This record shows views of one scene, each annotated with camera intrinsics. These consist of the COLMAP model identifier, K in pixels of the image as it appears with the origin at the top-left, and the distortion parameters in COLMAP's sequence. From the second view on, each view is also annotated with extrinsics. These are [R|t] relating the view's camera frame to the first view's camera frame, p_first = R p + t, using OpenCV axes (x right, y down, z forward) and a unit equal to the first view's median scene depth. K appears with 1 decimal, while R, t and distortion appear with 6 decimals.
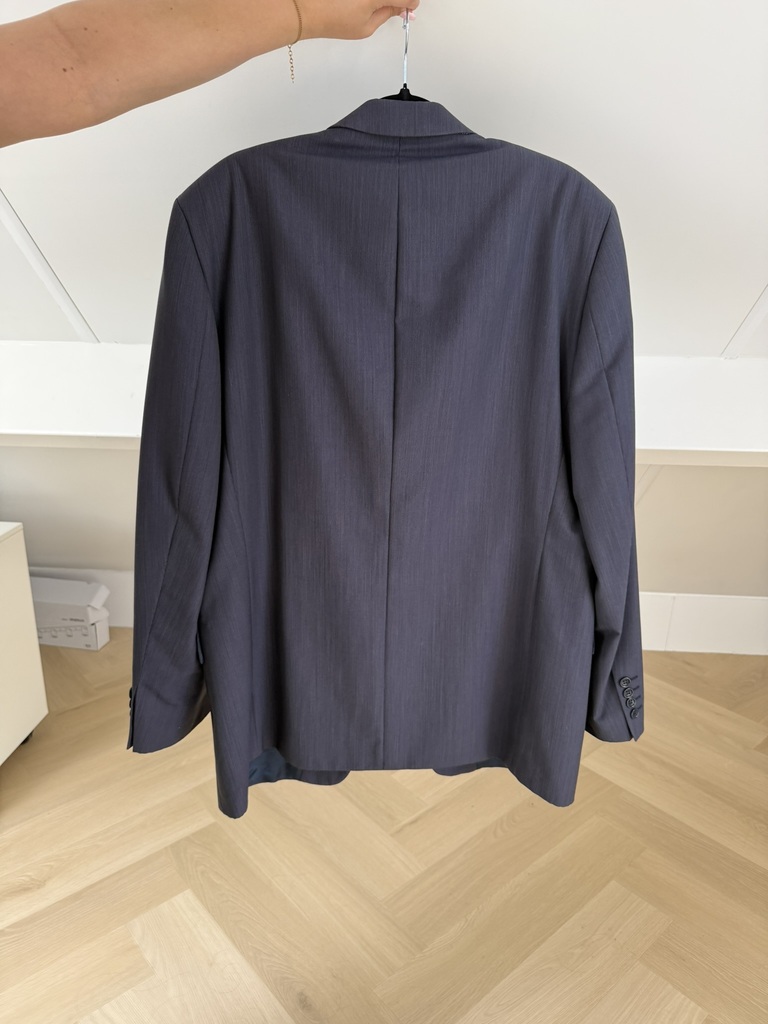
lens RADIAL K [[718.3, 0, 388.1], [0, 718.3, 502.6], [0, 0, 1]] dist [-0.017628, 0.001146]
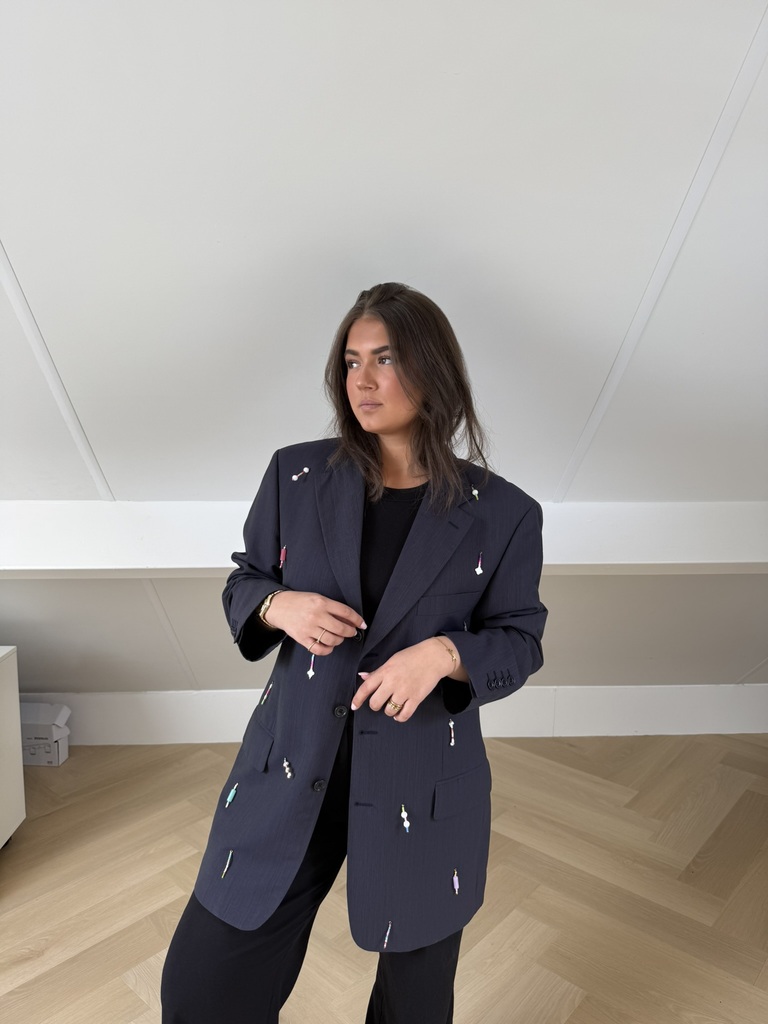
lens RADIAL K [[718.3, 0, 382.7], [0, 718.3, 508.5], [0, 0, 1]] dist [-0.017628, 0.001146]
pose [[0.992084, -0.022121, 0.123612, -0.053952], [0.043439, 0.984045, -0.172537, 0.039739], [-0.117823, 0.176541, 0.977216, -0.317040]]
